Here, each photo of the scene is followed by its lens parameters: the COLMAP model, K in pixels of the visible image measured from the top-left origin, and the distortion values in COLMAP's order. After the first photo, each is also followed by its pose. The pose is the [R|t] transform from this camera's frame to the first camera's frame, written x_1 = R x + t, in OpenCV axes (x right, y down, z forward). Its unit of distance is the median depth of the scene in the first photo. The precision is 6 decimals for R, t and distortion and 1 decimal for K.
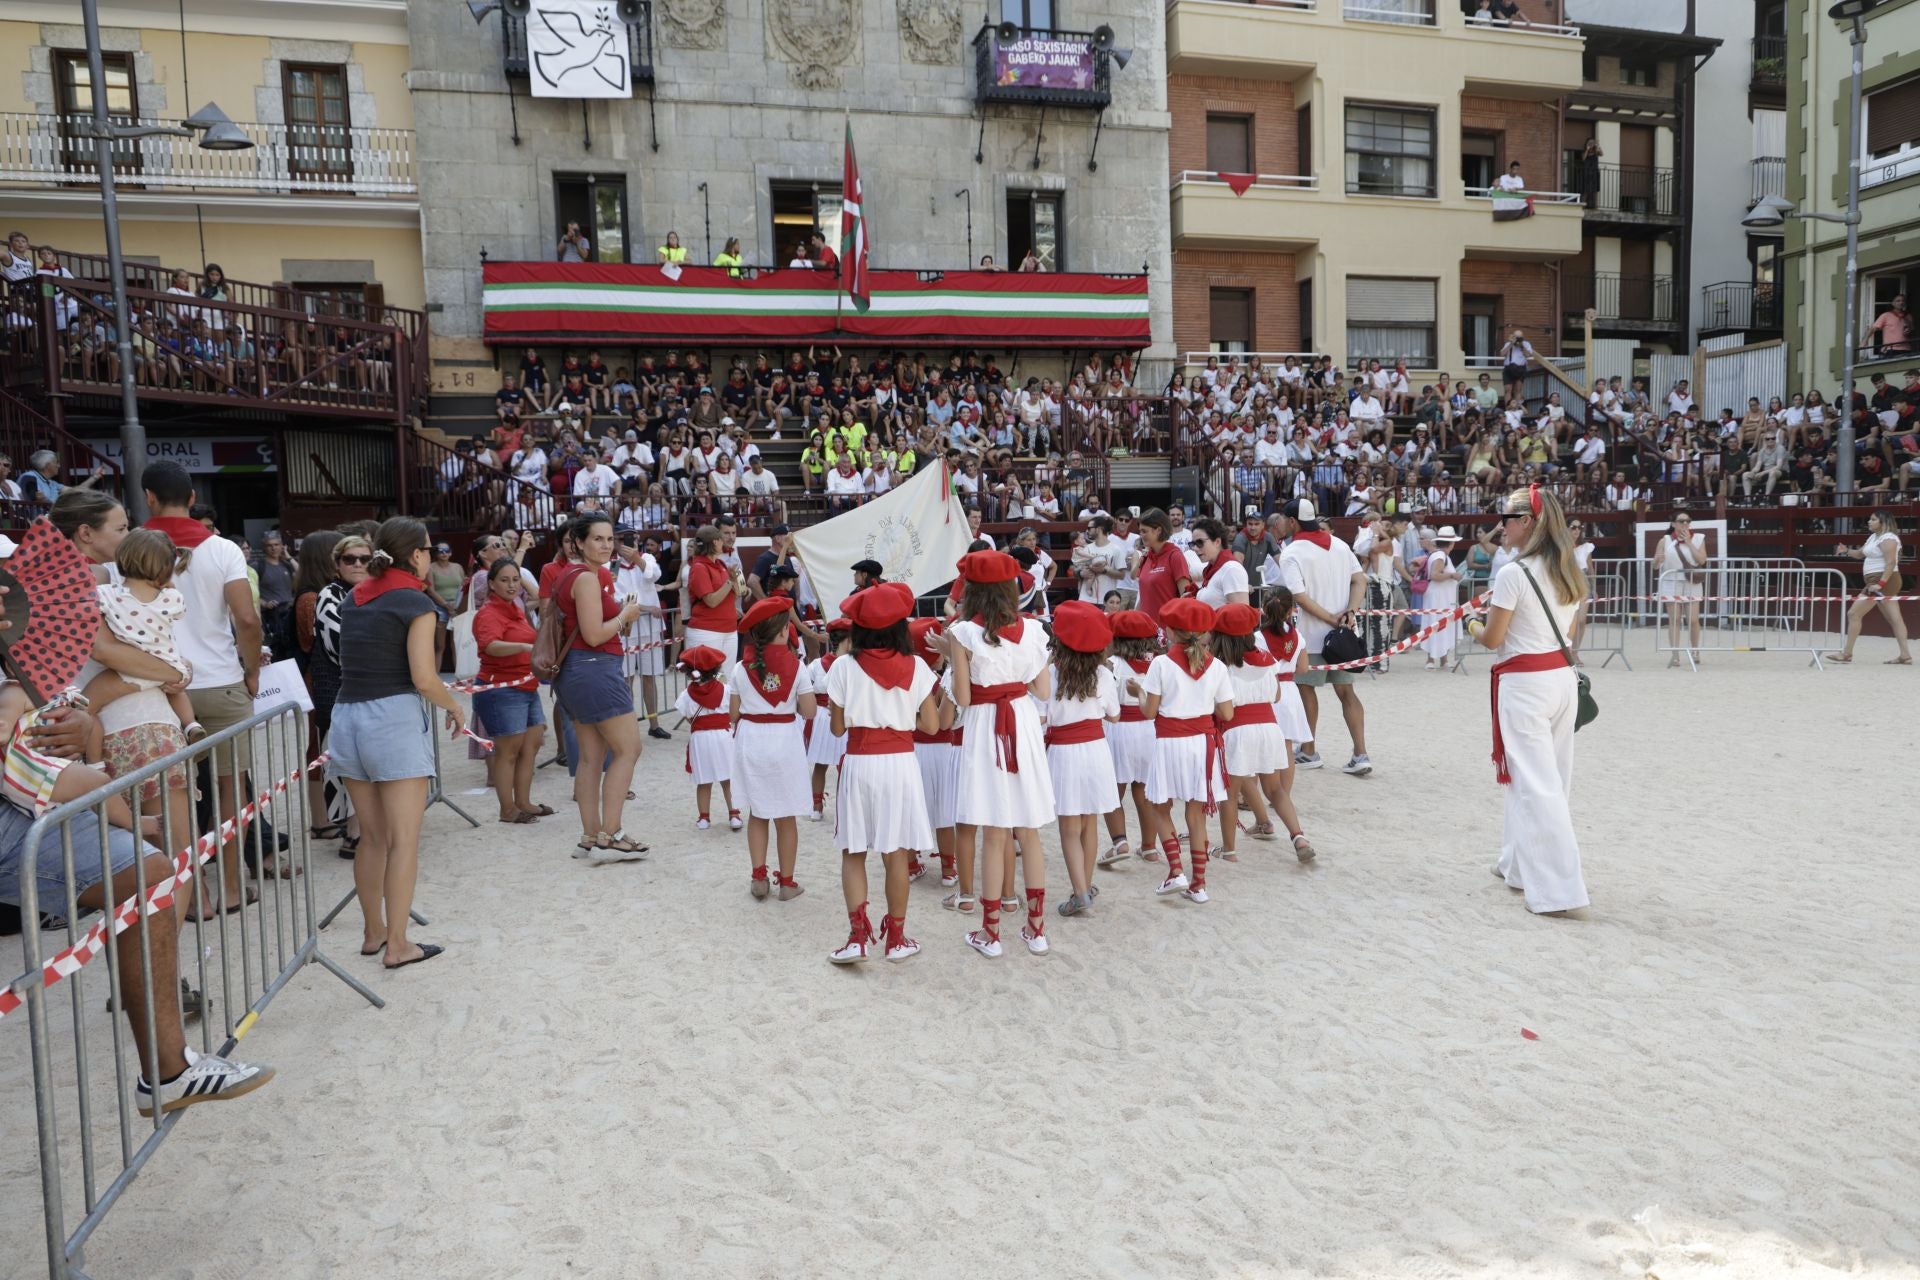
lens RADIAL K [[1275.0, 0, 966.6], [0, 1275.0, 642.5], [0, 0, 1]] dist [-0.005531, 0.004650]
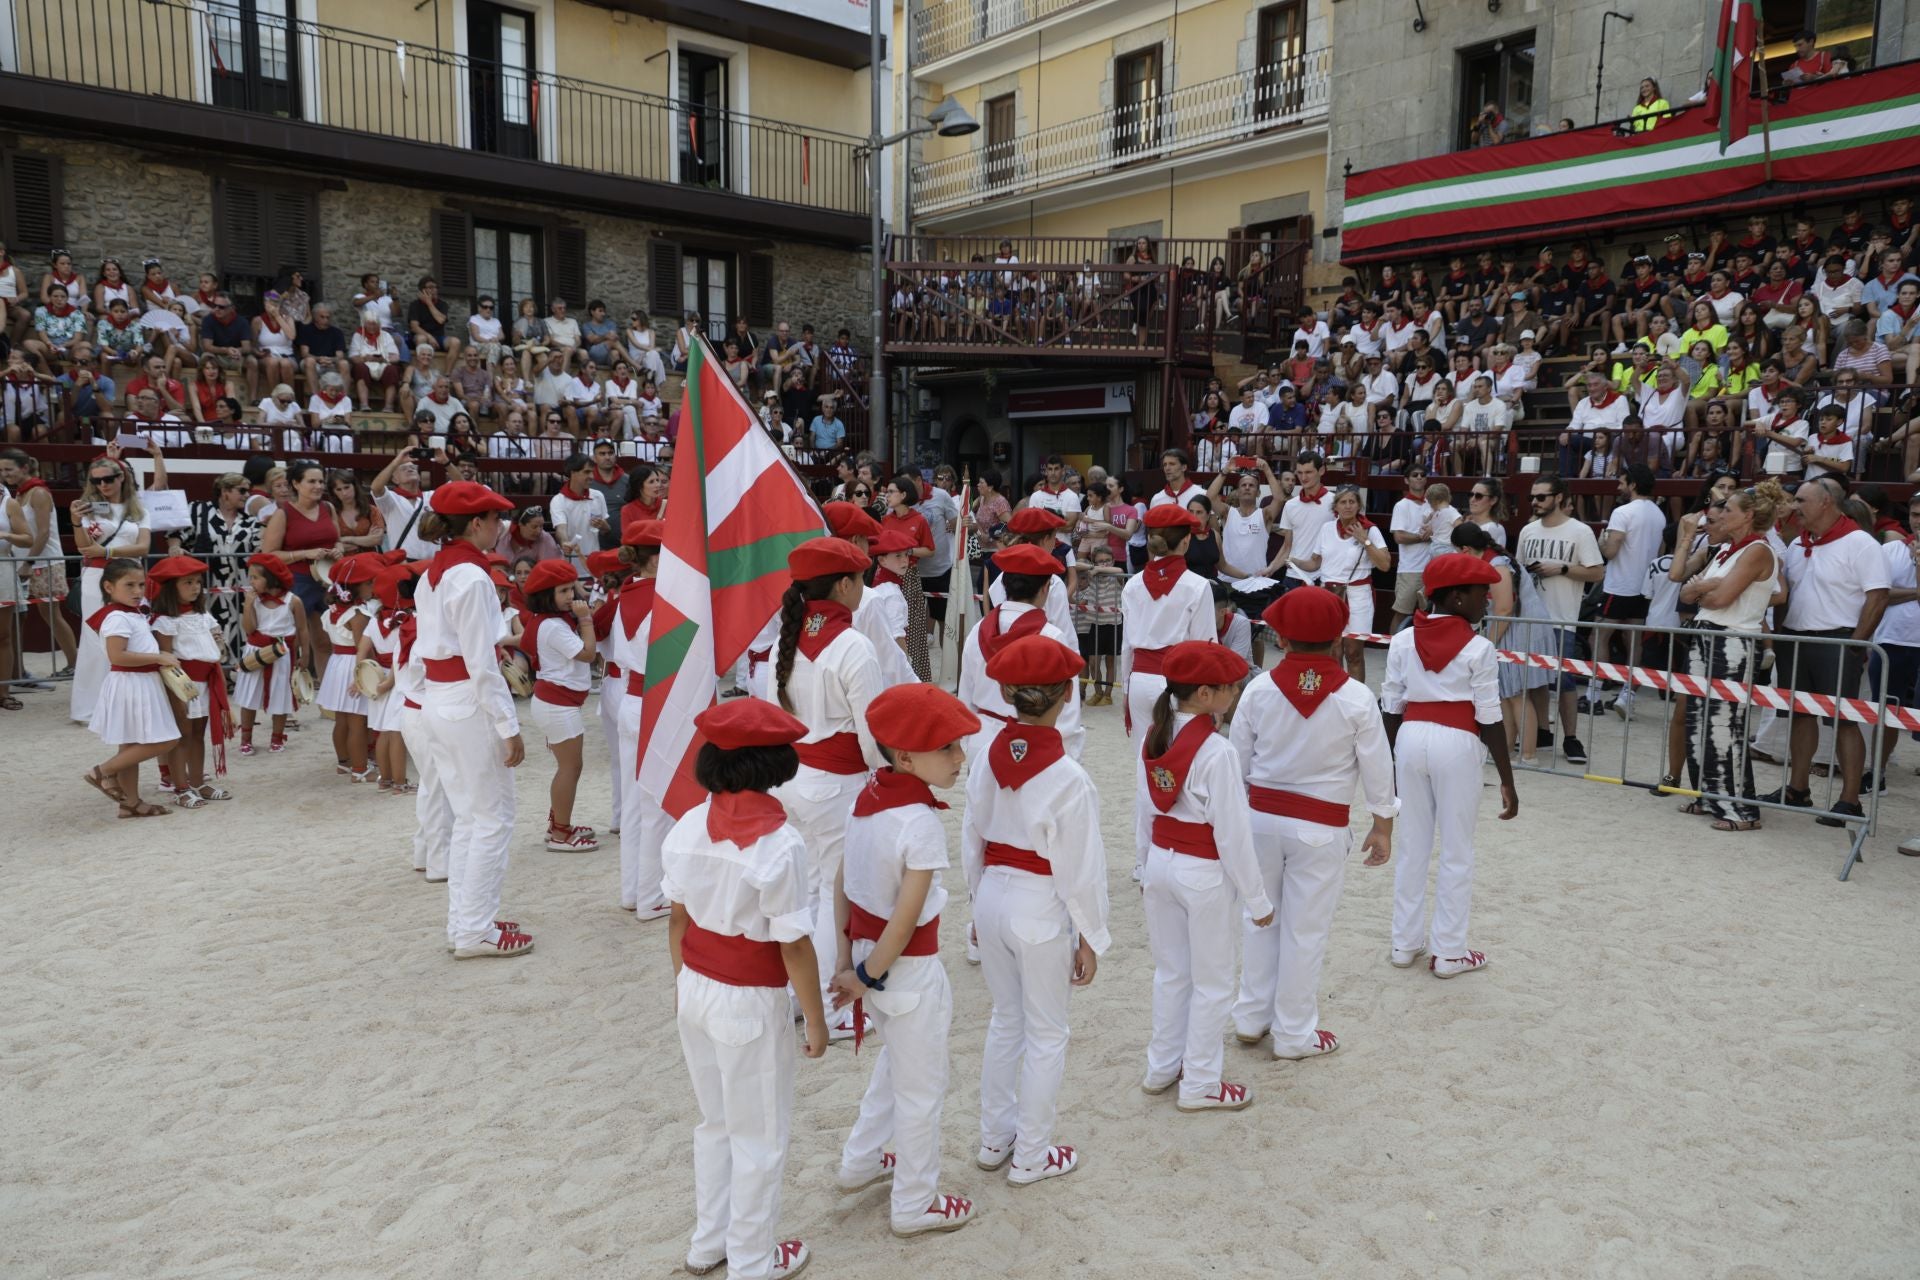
lens RADIAL K [[1274.0, 0, 968.1], [0, 1274.0, 636.3], [0, 0, 1]] dist [-0.001341, -0.003285]
pose [[0.431452, 0.145616, -0.890306, 0.325705], [-0.098915, 0.988573, 0.113753, -0.041212], [0.896697, 0.038985, 0.440926, 0.315976]]
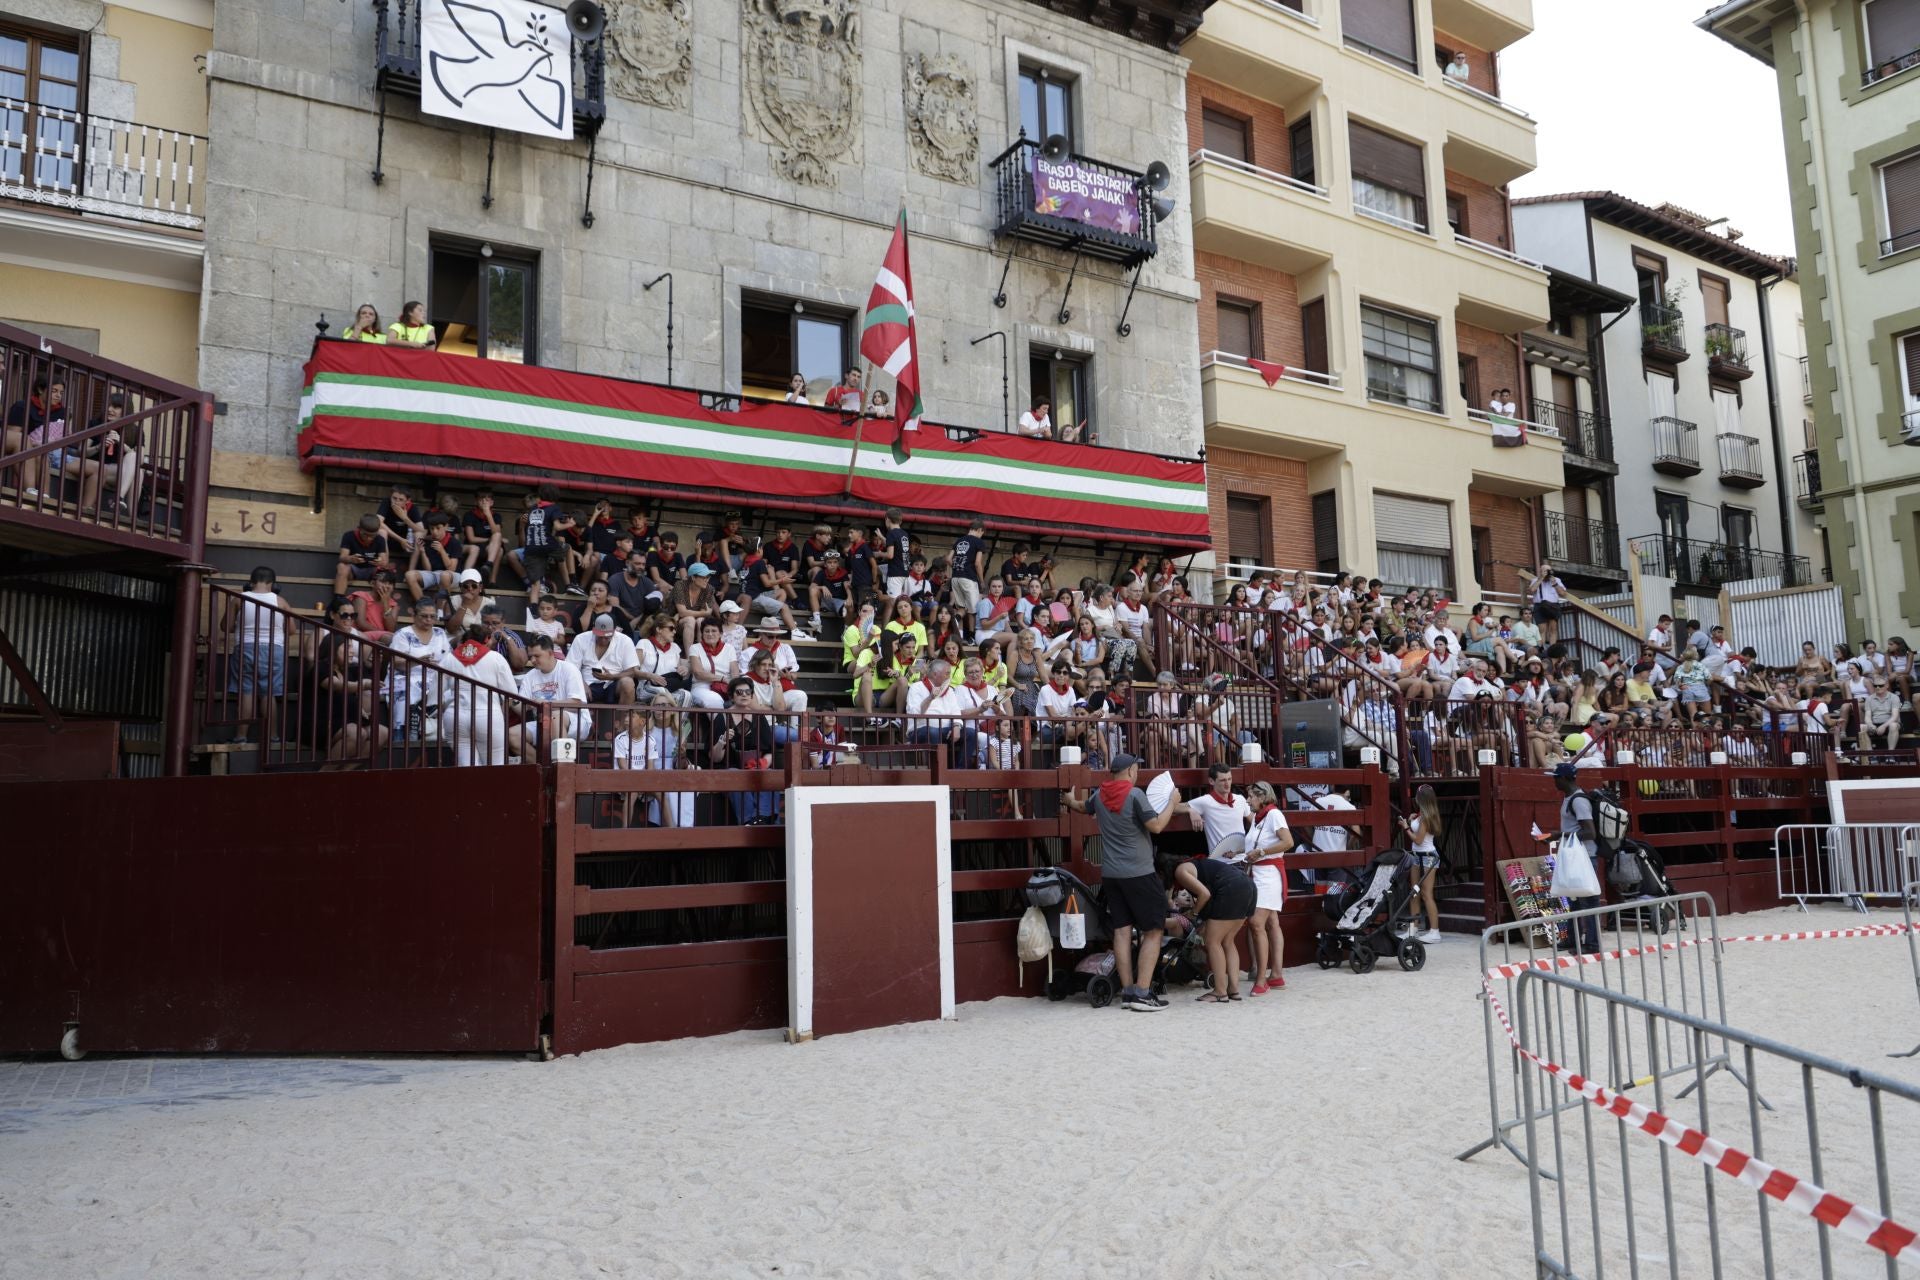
lens RADIAL K [[1275.0, 0, 966.6], [0, 1275.0, 642.5], [0, 0, 1]] dist [-0.005531, 0.004650]
pose [[0.961202, 0.039430, 0.273014, -0.211302], [0.016954, 0.979416, -0.201141, -0.021804], [-0.275325, 0.197966, 0.940747, 0.317530]]
